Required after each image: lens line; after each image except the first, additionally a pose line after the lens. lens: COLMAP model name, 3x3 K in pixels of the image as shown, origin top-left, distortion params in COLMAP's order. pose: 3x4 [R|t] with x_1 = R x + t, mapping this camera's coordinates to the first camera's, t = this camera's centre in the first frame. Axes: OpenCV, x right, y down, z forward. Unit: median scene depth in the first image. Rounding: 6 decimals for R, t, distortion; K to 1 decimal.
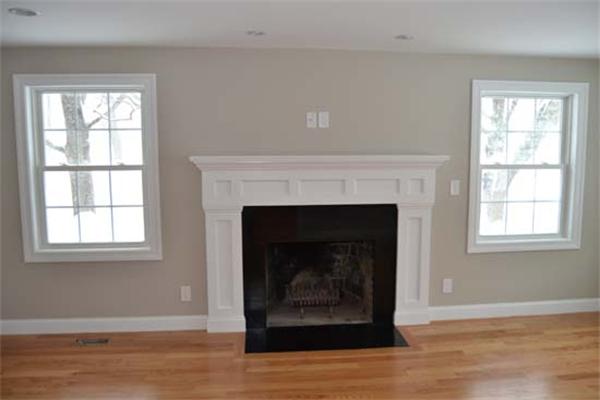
lens RADIAL K [[497.1, 0, 311.7], [0, 497.1, 201.2], [0, 0, 1]] dist [-0.076926, 0.004350]
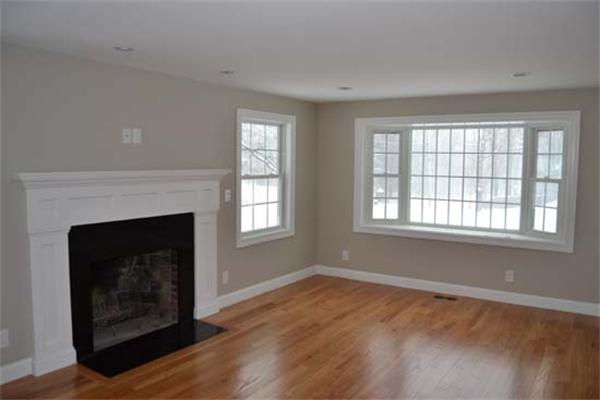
lens RADIAL K [[482.9, 0, 300.0], [0, 482.9, 200.0], [0, 0, 1]] dist [-0.071414, 0.008049]
pose [[0.644495, -0.055712, 0.762576, -0.467102], [0.079601, 0.996811, 0.005550, -0.008131], [-0.760454, 0.057125, 0.646874, 0.087580]]
